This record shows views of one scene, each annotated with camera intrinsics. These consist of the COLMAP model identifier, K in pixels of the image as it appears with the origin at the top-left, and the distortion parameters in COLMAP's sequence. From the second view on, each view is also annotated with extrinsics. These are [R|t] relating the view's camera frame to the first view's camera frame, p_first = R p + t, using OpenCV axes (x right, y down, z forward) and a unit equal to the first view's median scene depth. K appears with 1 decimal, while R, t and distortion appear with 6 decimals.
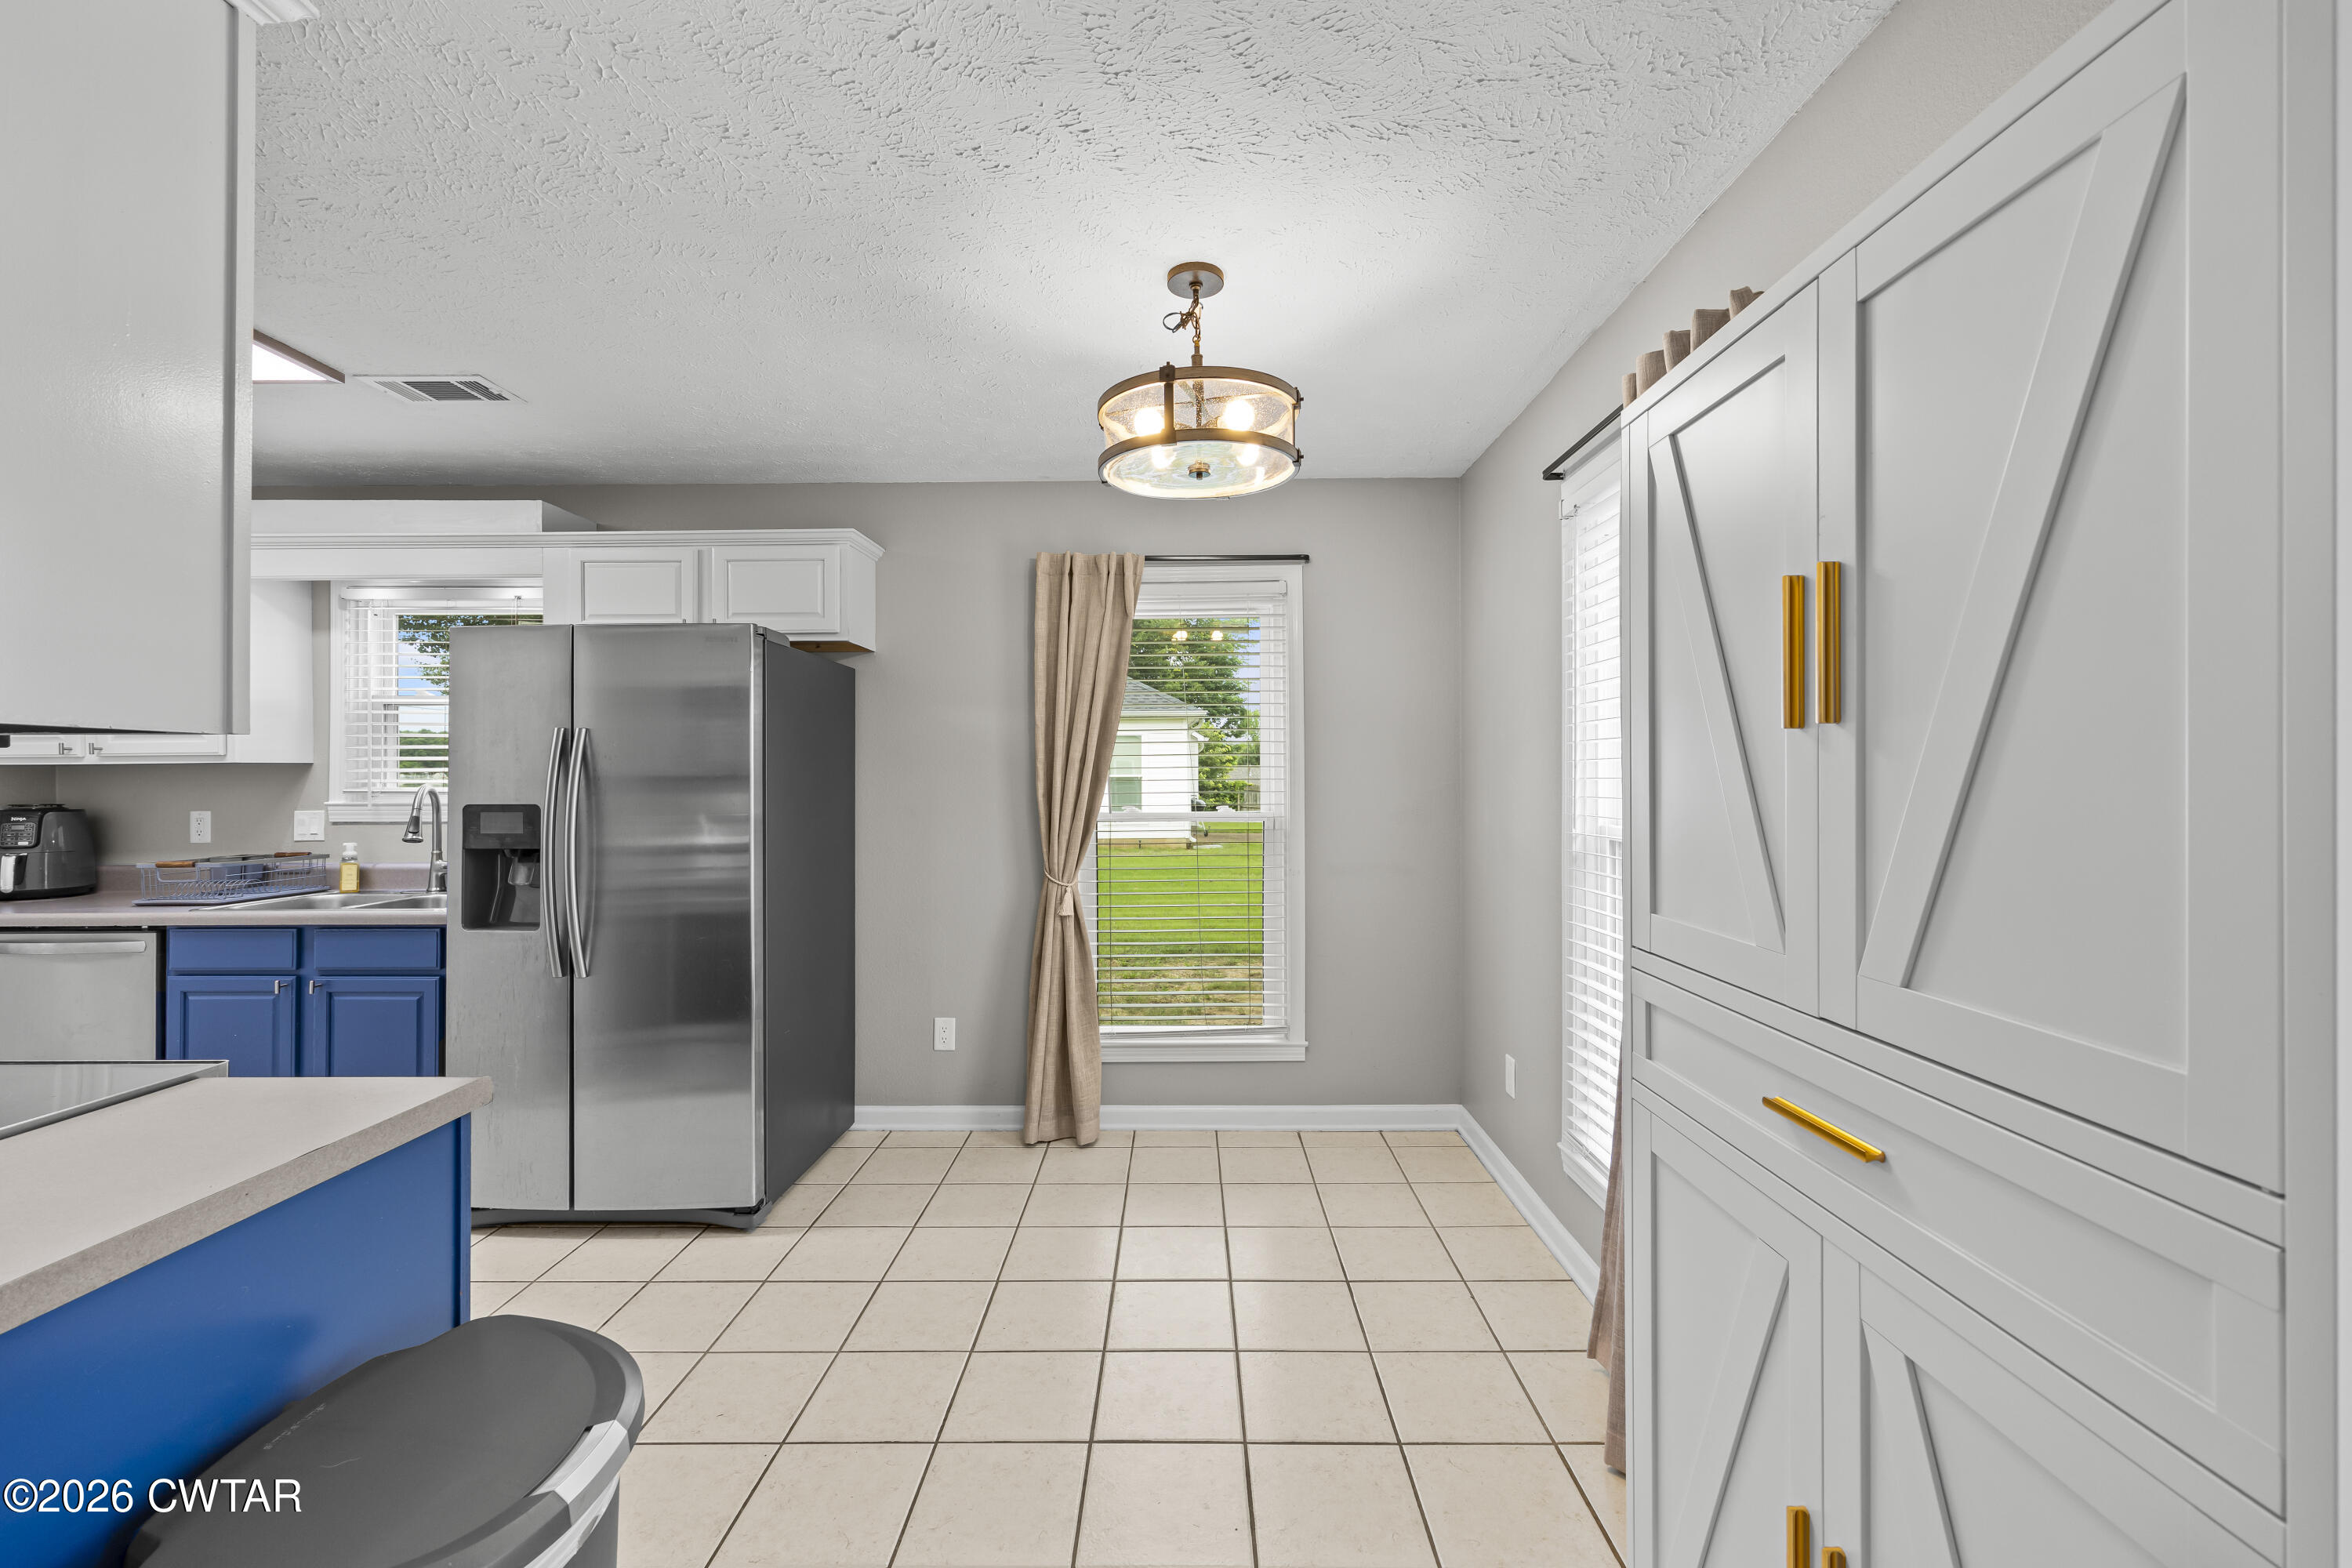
lens RADIAL K [[955.7, 0, 1172.0], [0, 955.7, 779.1], [0, 0, 1]] dist [-0.002071, 0.000262]
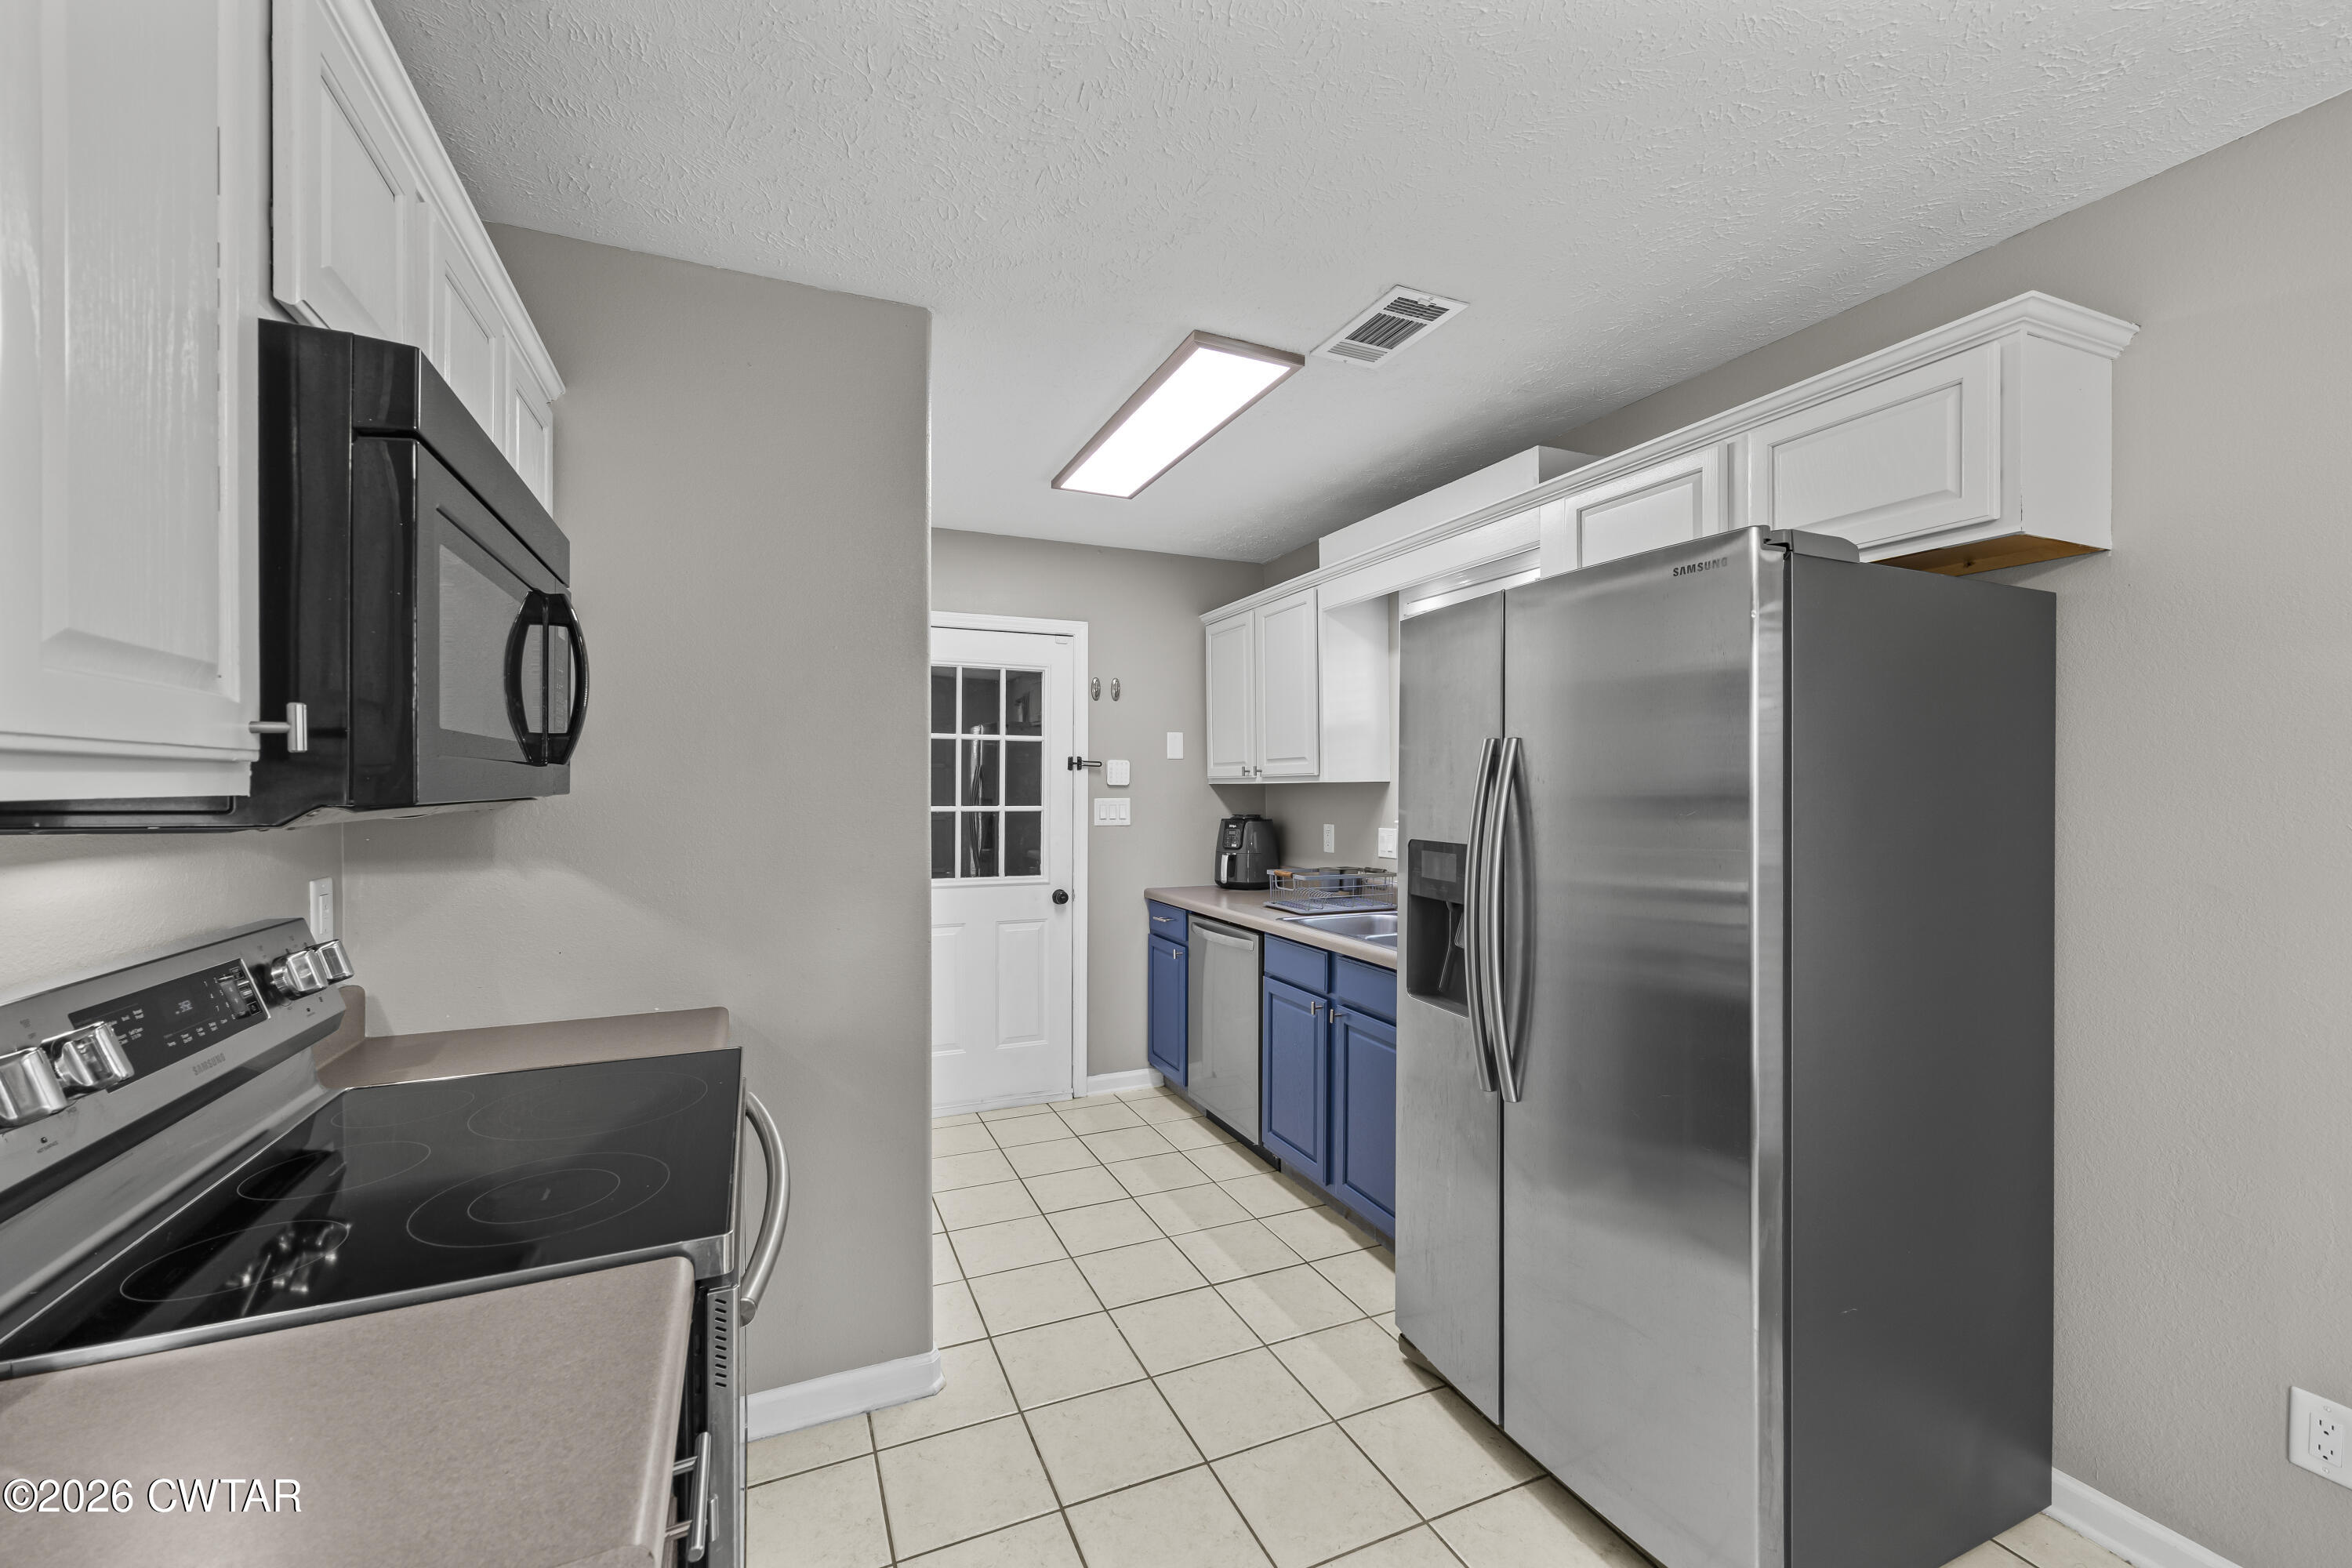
lens RADIAL K [[955.7, 0, 1169.2], [0, 955.7, 787.3], [0, 0, 1]] dist [-0.002071, 0.000262]
pose [[0.417798, 0.004538, -0.908529, -0.077295], [-0.002960, 0.999989, 0.003633, -0.015554], [0.908535, 0.001171, 0.417807, 0.392597]]
